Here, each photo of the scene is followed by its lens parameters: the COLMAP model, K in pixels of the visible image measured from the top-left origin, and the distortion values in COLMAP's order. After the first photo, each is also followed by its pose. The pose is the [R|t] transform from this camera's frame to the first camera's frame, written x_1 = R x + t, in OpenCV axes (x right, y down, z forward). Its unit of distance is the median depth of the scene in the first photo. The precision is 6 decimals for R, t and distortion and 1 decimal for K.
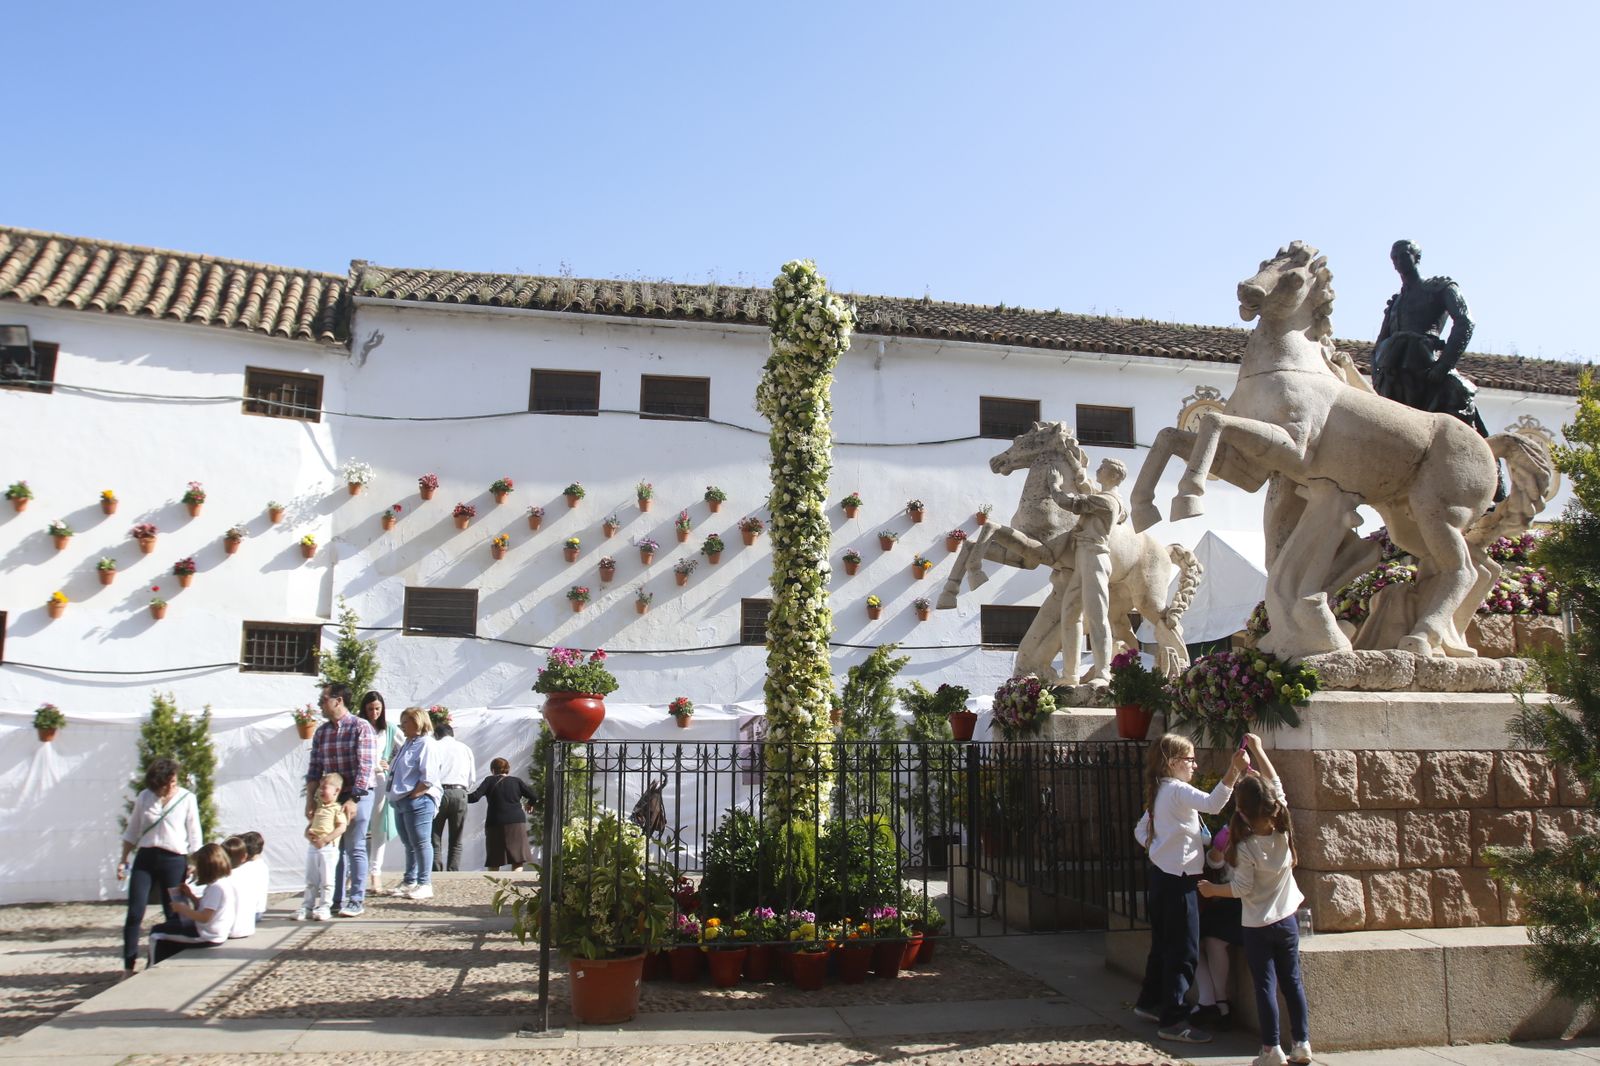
lens RADIAL K [[1175.0, 0, 800.0], [0, 1175.0, 533.0], [0, 0, 1]] dist [-0.102211, 0.065216]
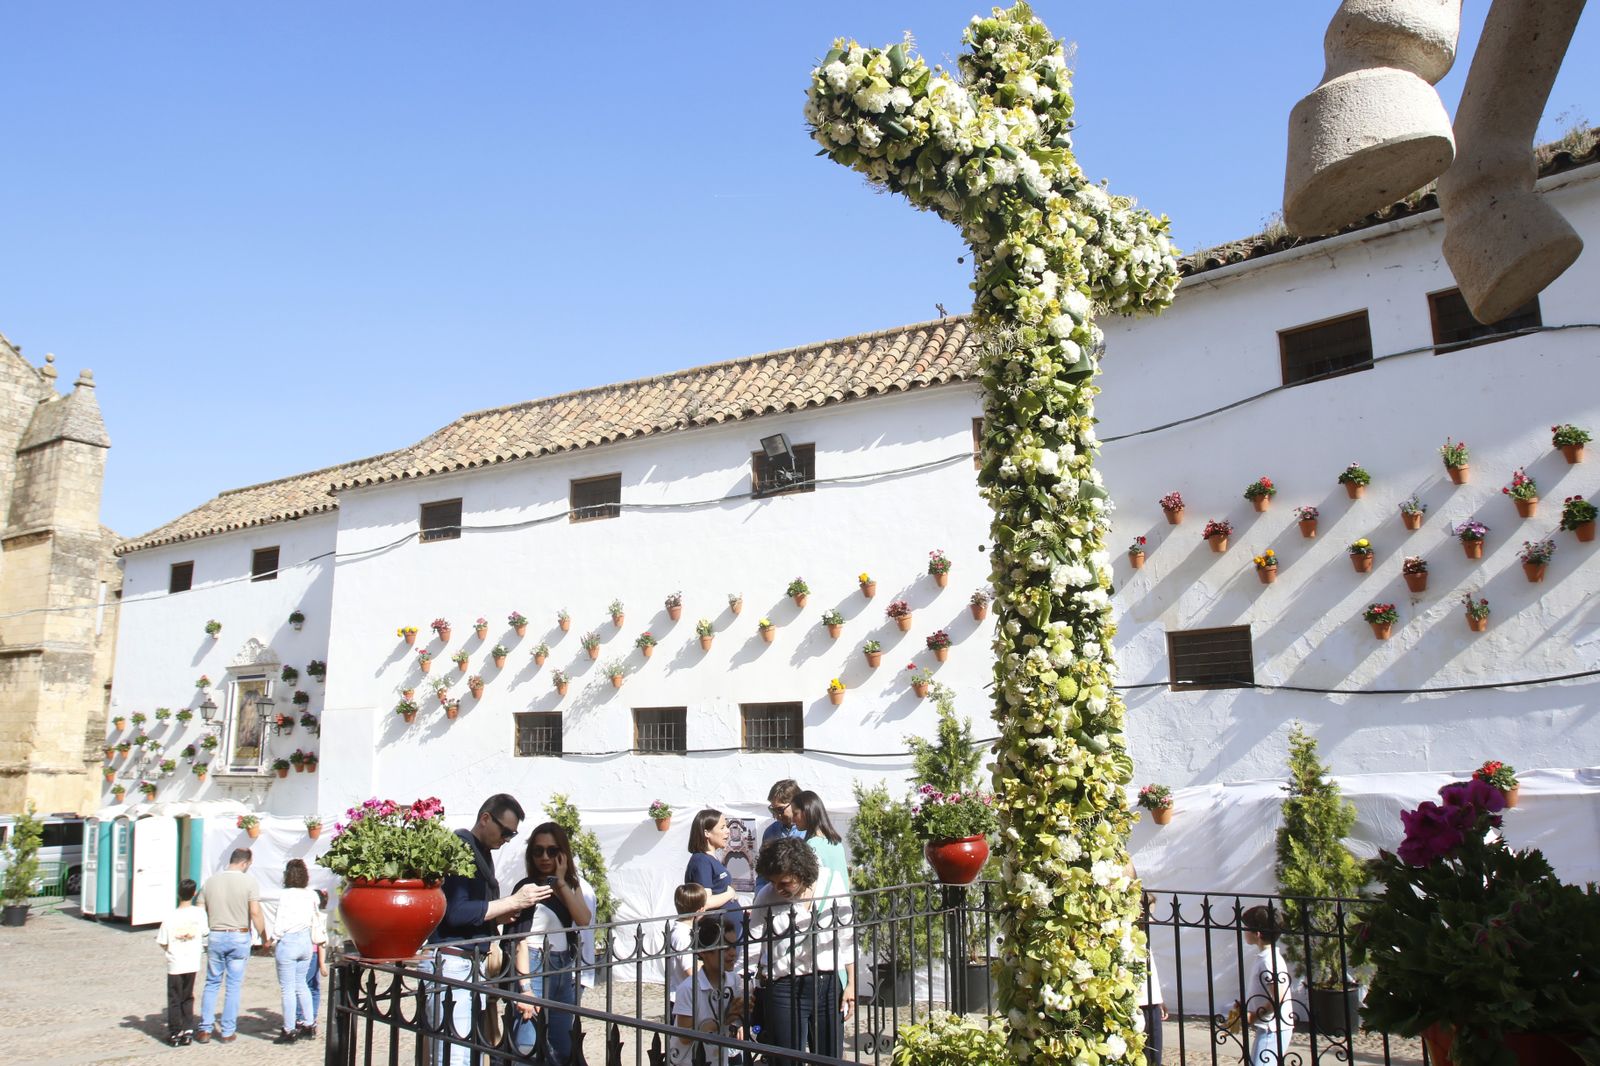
lens RADIAL K [[1175.0, 0, 800.0], [0, 1175.0, 533.0], [0, 0, 1]] dist [-0.102211, 0.065216]
pose [[0.612180, -0.170547, -0.772107, 0.151468], [0.149865, 0.983790, -0.098482, 0.018973], [0.776387, -0.055423, 0.627815, 0.282200]]
